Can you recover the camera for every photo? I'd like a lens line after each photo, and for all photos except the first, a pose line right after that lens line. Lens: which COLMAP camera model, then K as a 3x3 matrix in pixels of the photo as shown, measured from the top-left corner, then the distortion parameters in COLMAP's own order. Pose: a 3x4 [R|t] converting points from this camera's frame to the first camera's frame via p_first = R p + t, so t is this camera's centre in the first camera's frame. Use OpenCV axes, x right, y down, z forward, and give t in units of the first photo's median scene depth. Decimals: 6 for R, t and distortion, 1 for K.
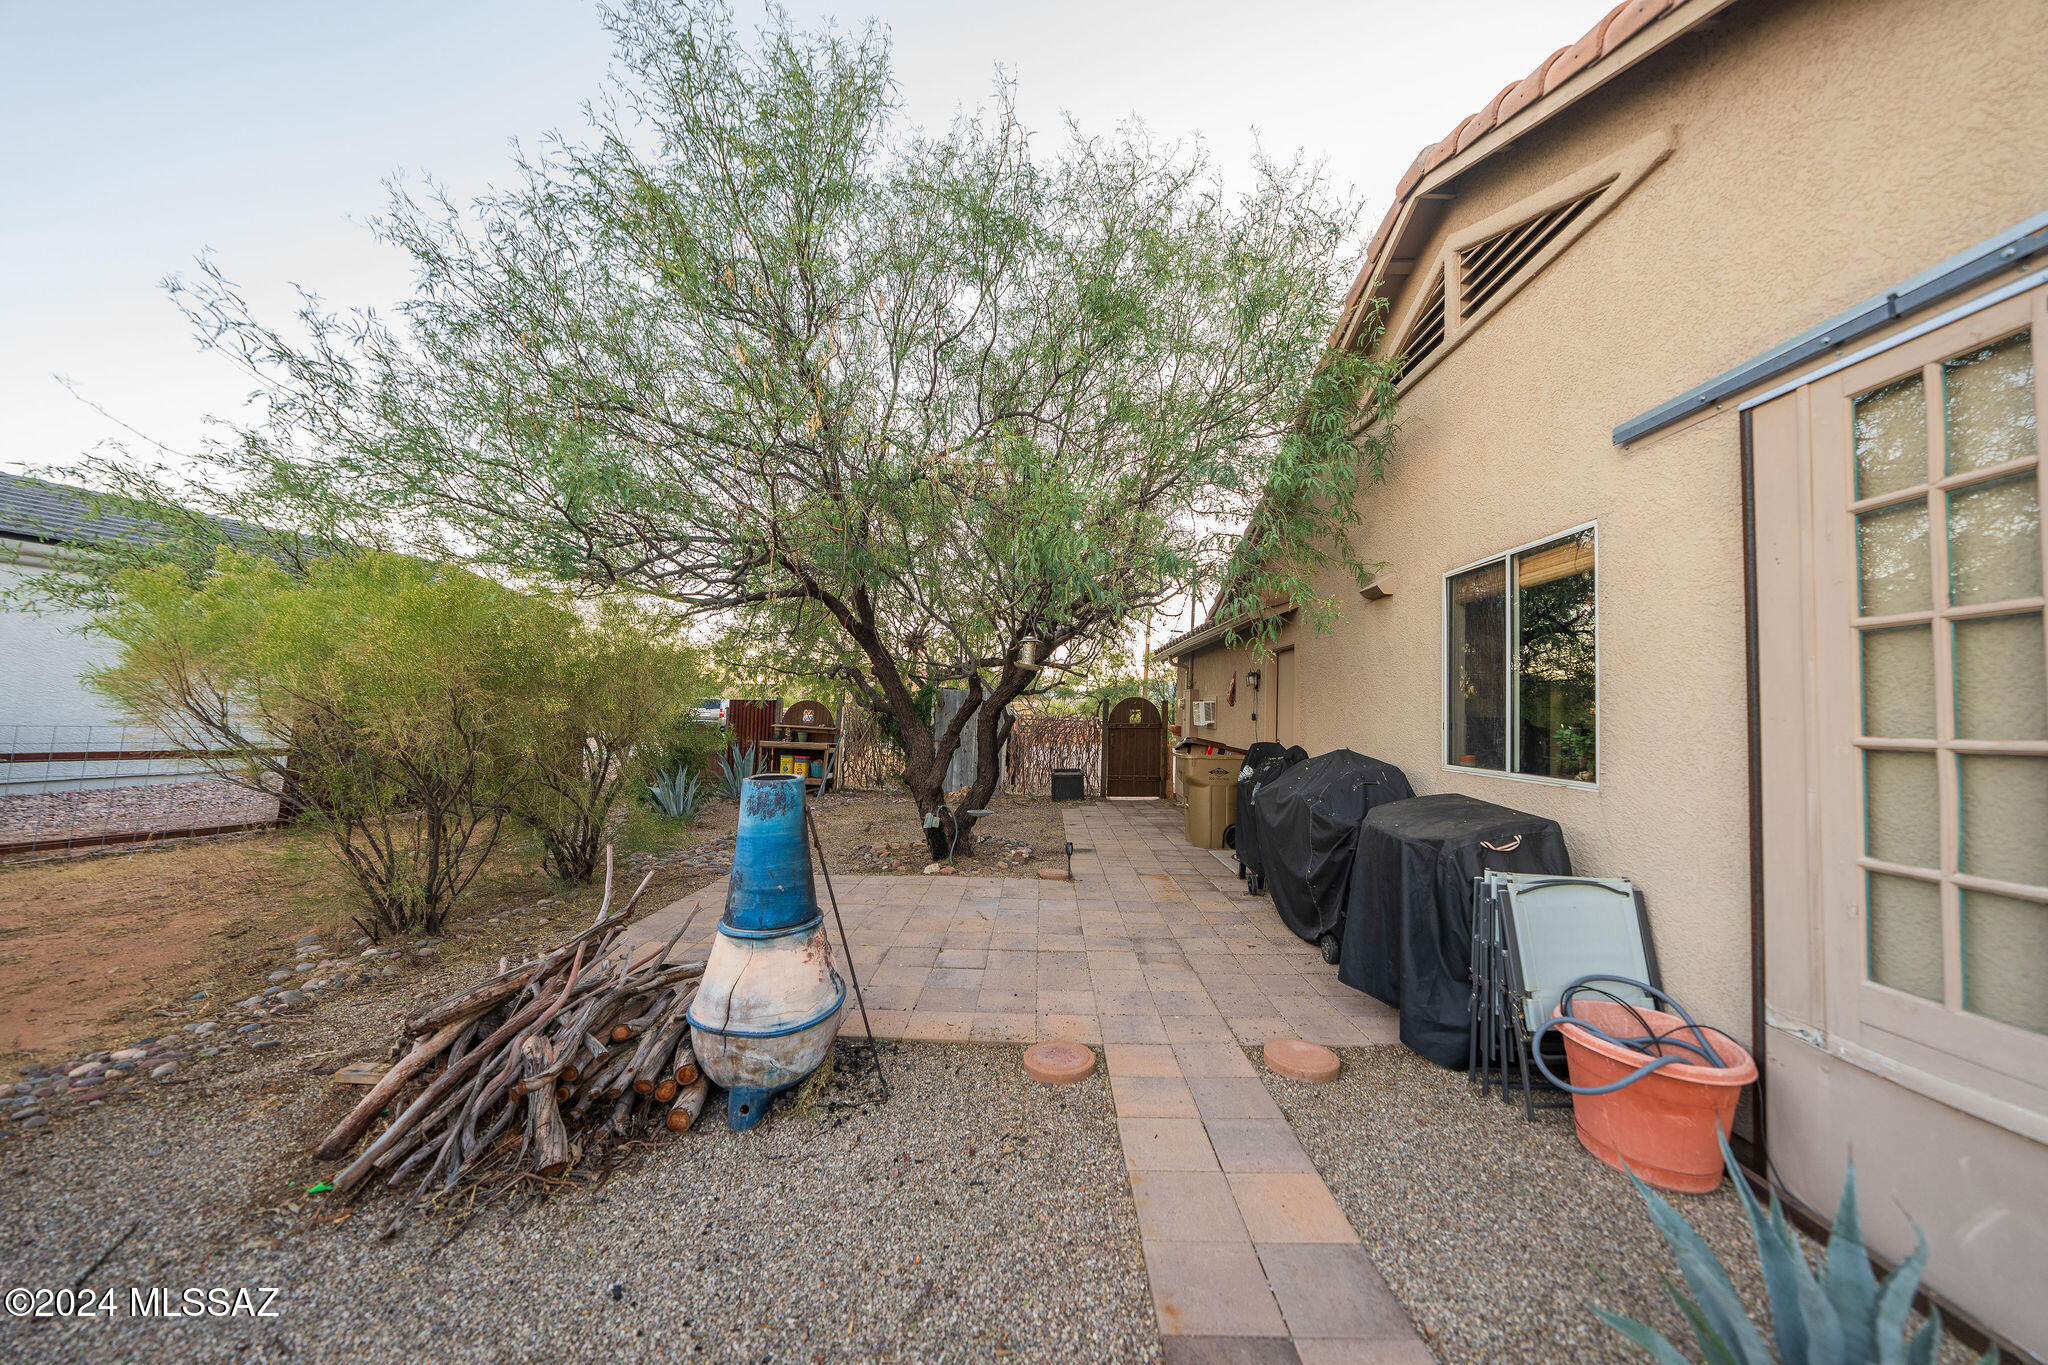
lens RADIAL K [[705.3, 0, 1035.2], [0, 705.3, 680.2], [0, 0, 1]] dist [-0.008716, 0.000886]
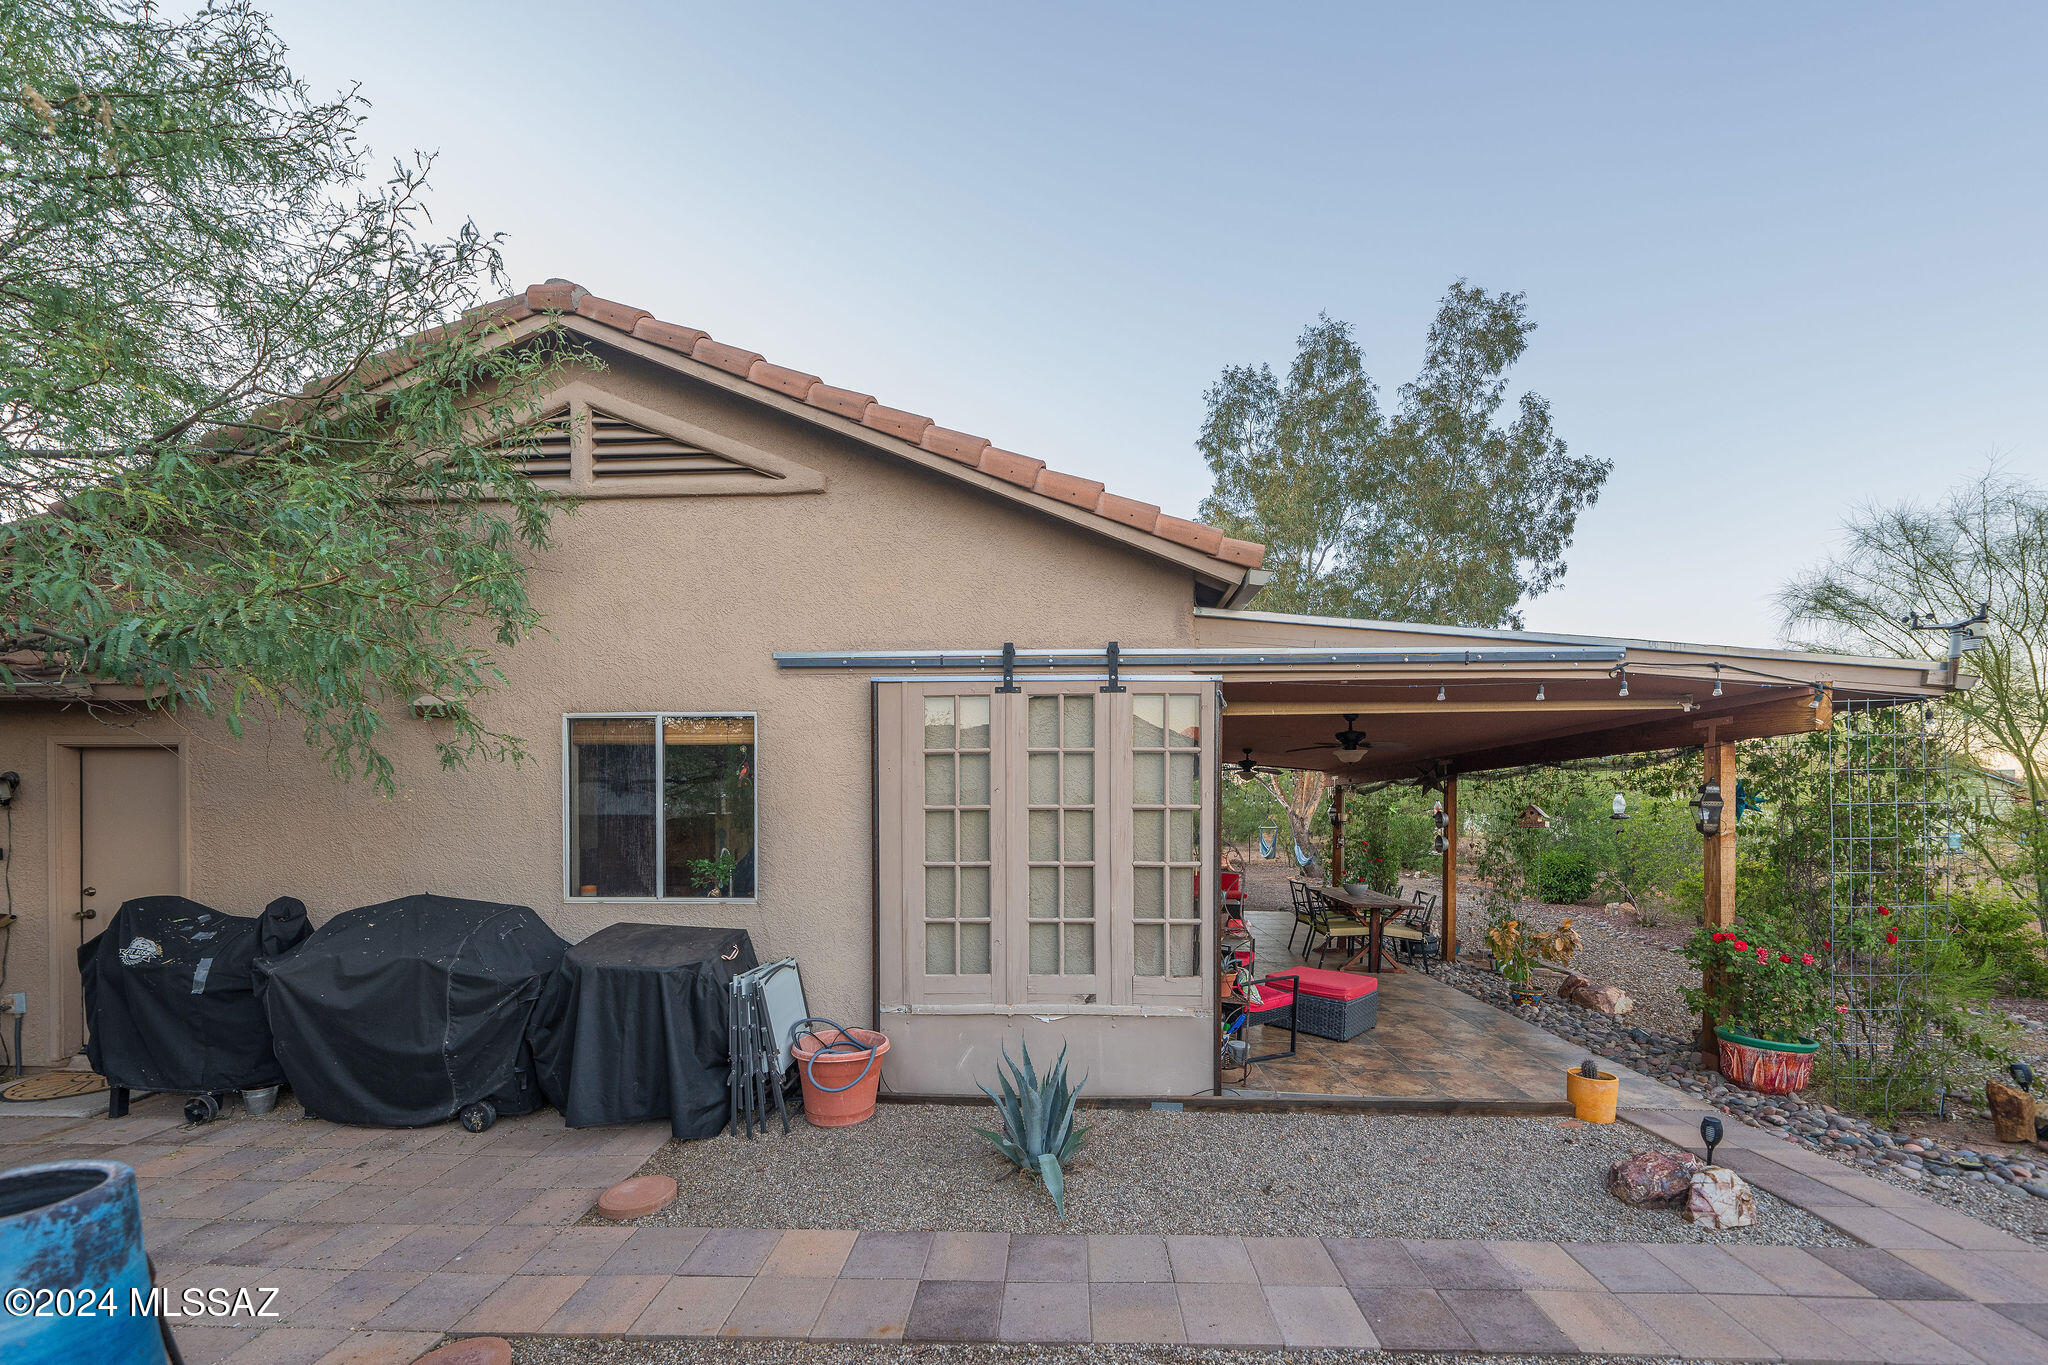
lens RADIAL K [[732.4, 0, 1021.1], [0, 732.4, 828.0], [0, 0, 1]] dist [0.000352, 0.000013]
pose [[0.049111, -0.046995, 0.997687, -0.592630], [-0.042470, 0.997891, 0.049095, -0.082031], [-0.997890, -0.044783, 0.047012, 0.355174]]
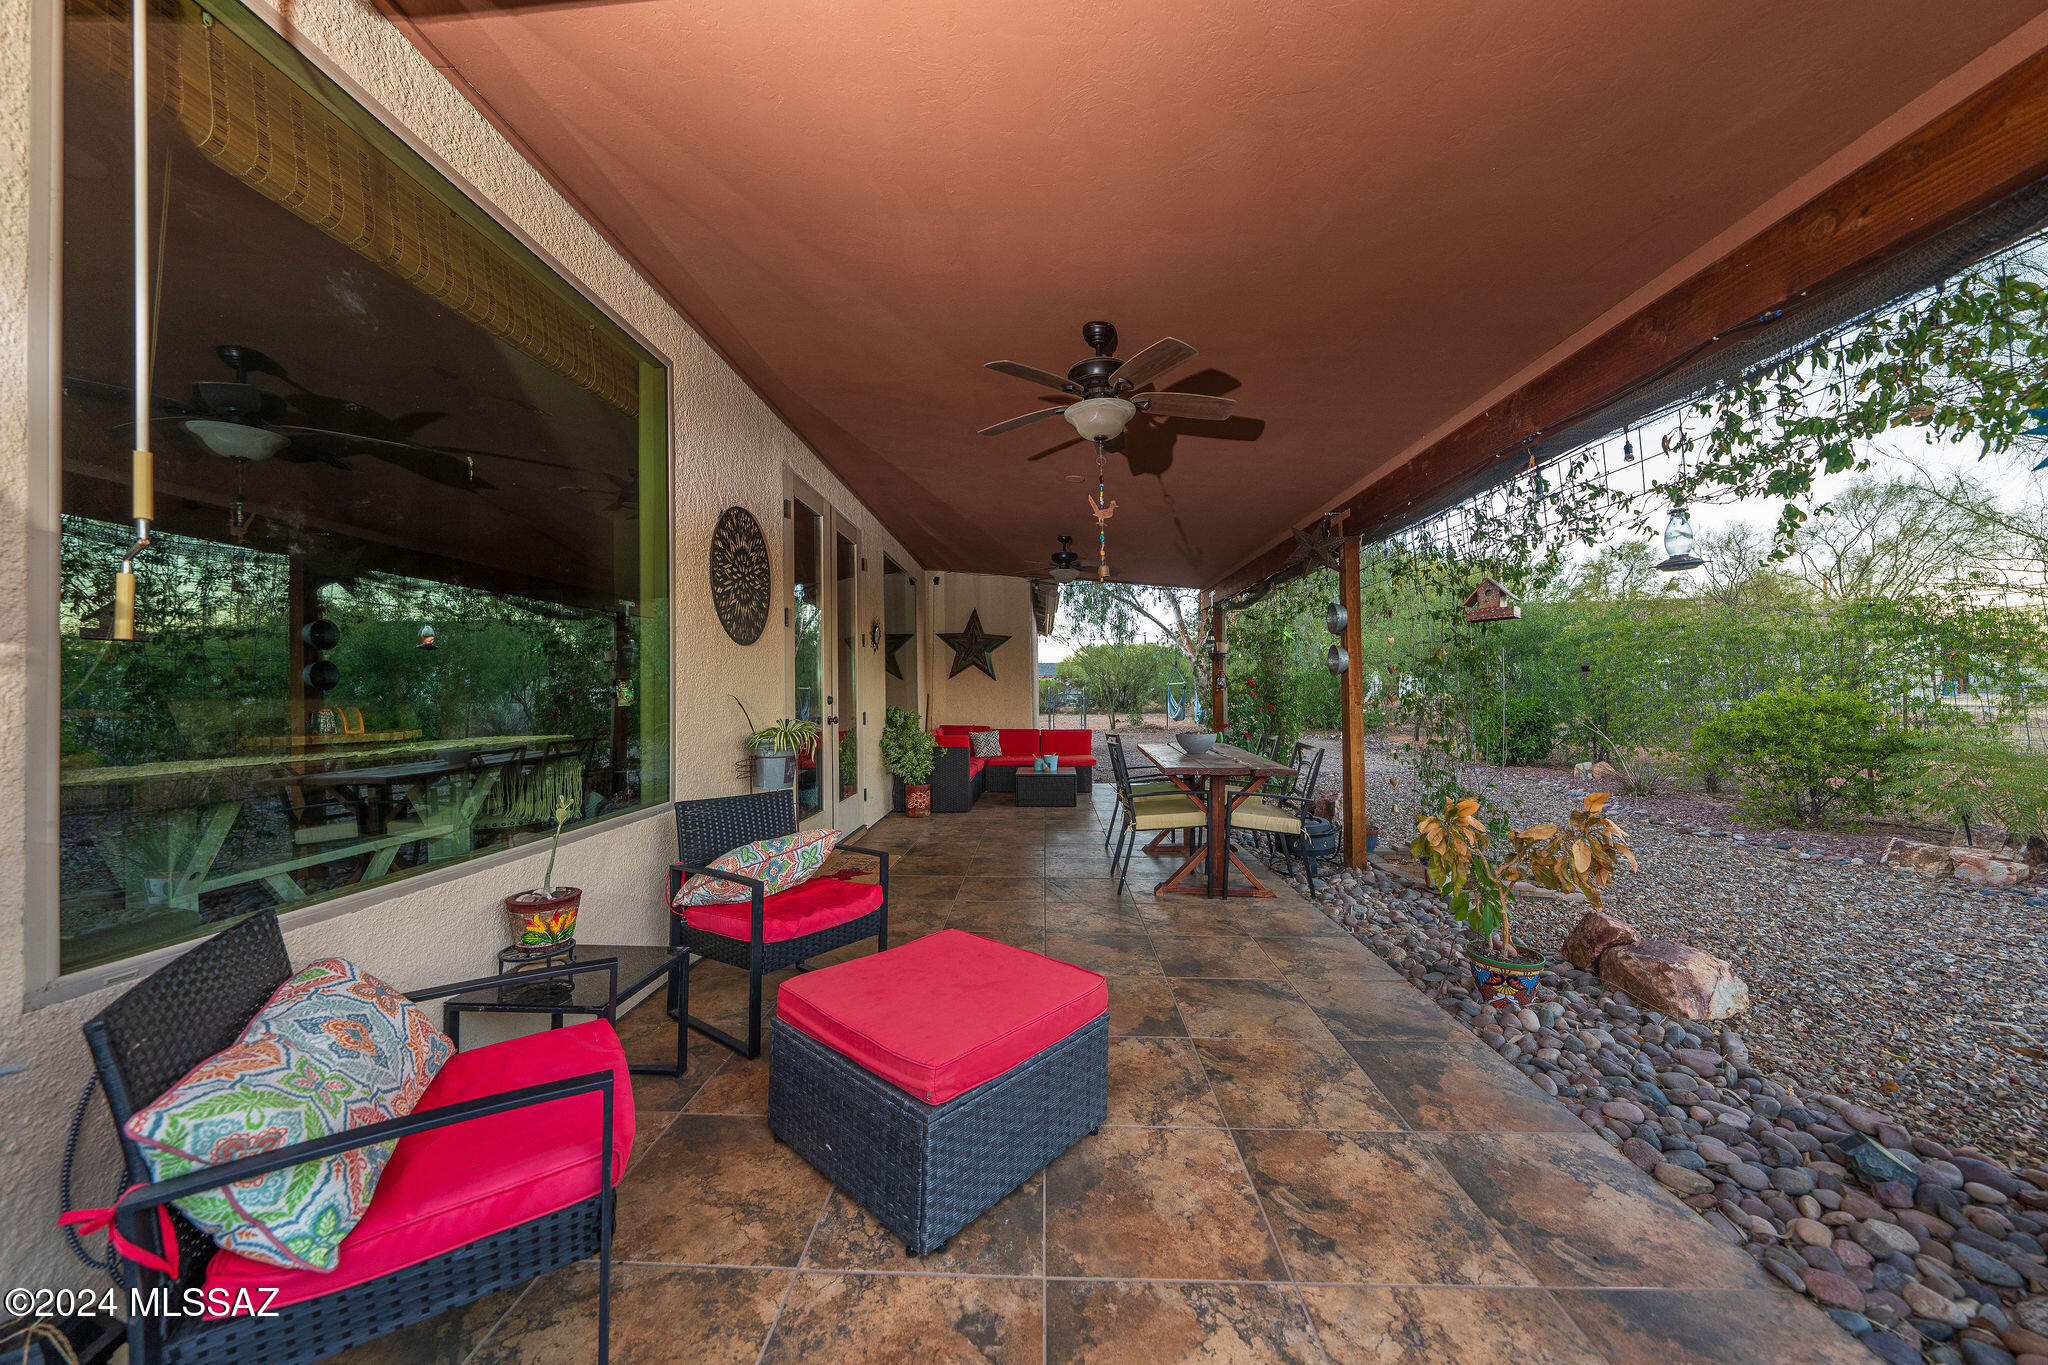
lens RADIAL K [[705.3, 0, 1035.2], [0, 705.3, 680.2], [0, 0, 1]] dist [-0.008716, 0.000886]
pose [[-0.011072, -0.012269, 0.999863, 0.580506], [-0.032913, 0.999387, 0.011899, 0.072060], [-0.999397, -0.032777, -0.011469, -0.344822]]
